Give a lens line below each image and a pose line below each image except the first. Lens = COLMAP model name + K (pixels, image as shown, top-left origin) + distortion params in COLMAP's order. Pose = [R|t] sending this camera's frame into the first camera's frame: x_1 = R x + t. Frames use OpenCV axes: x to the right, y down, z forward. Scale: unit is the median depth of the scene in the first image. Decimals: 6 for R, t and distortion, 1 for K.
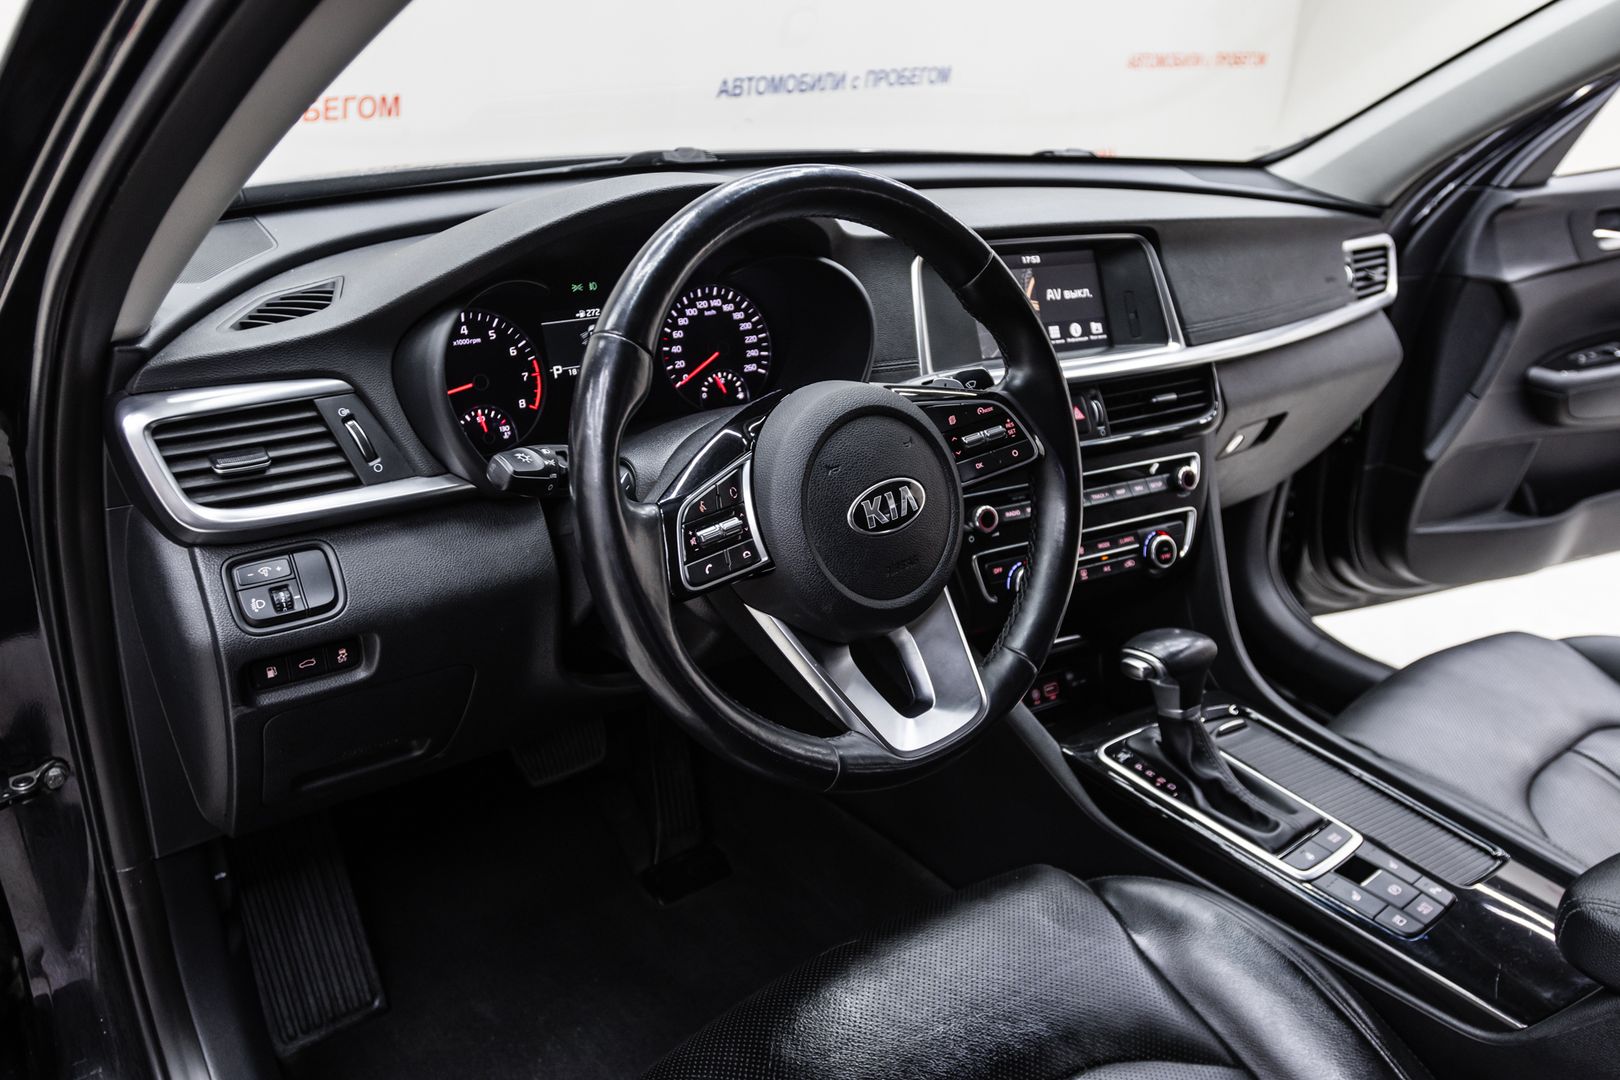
lens RADIAL K [[1179.9, 0, 810.0], [0, 1179.9, 540.0], [0, 0, 1]] dist [-0.005215, 0.003303]
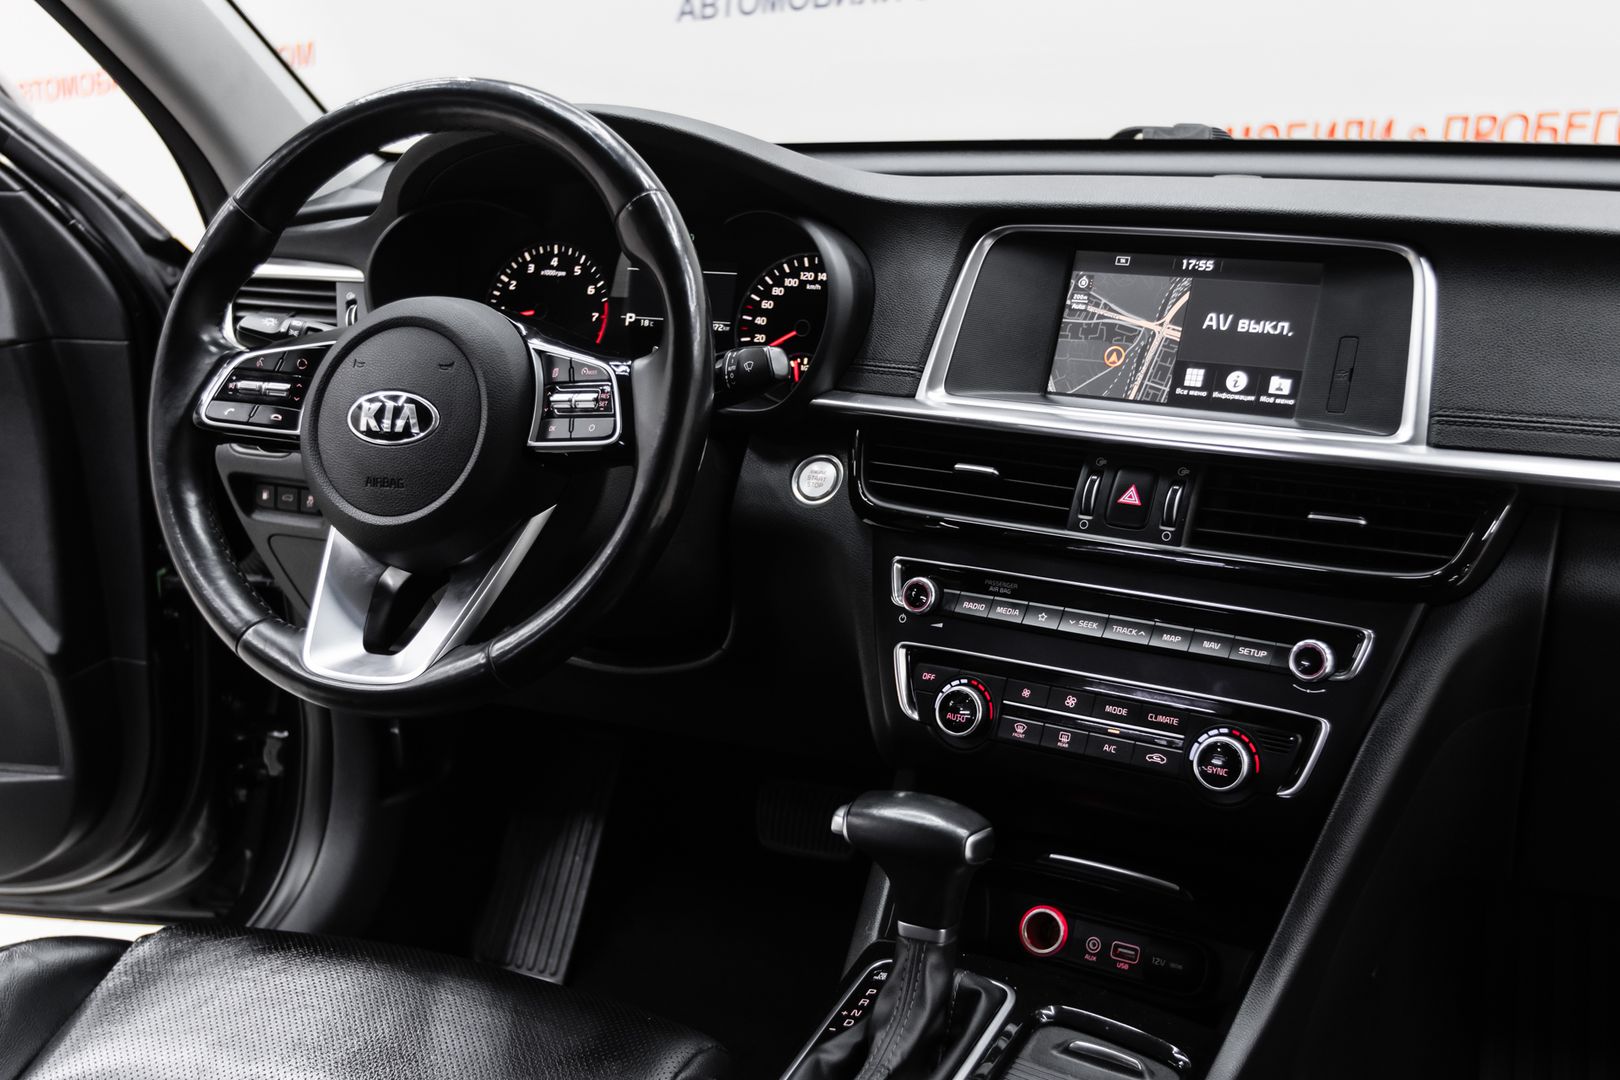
lens RADIAL K [[1806.4, 0, 810.0], [0, 1806.4, 540.0], [0, 0, 1]] dist [0.010580, -0.021099]
pose [[0.473001, 0.193163, -0.859627, 1.030197], [-0.321744, 0.946158, 0.035570, -0.066033], [0.820214, 0.259756, 0.509682, 0.382979]]
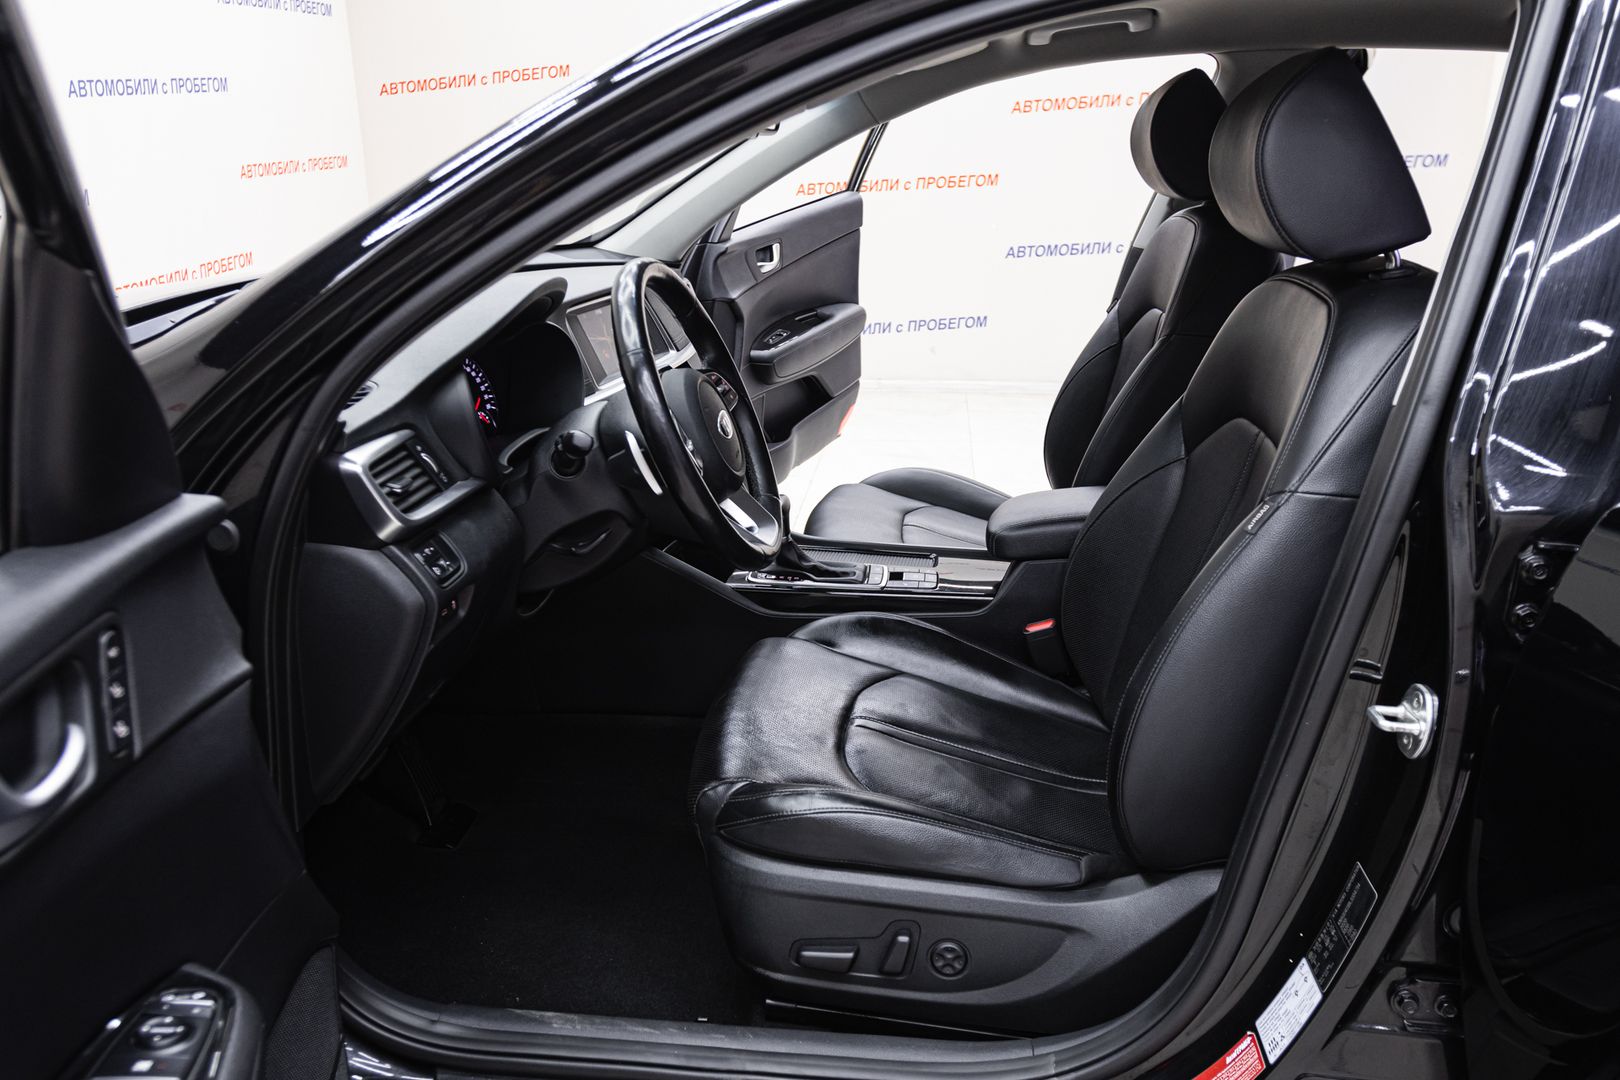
lens RADIAL K [[1179.9, 0, 810.0], [0, 1179.9, 540.0], [0, 0, 1]] dist [-0.005215, 0.003303]
pose [[0.702556, -0.269268, 0.658718, -0.797270], [0.312573, 0.948341, 0.054285, 0.059652], [-0.639307, 0.167759, 0.750429, -0.346847]]
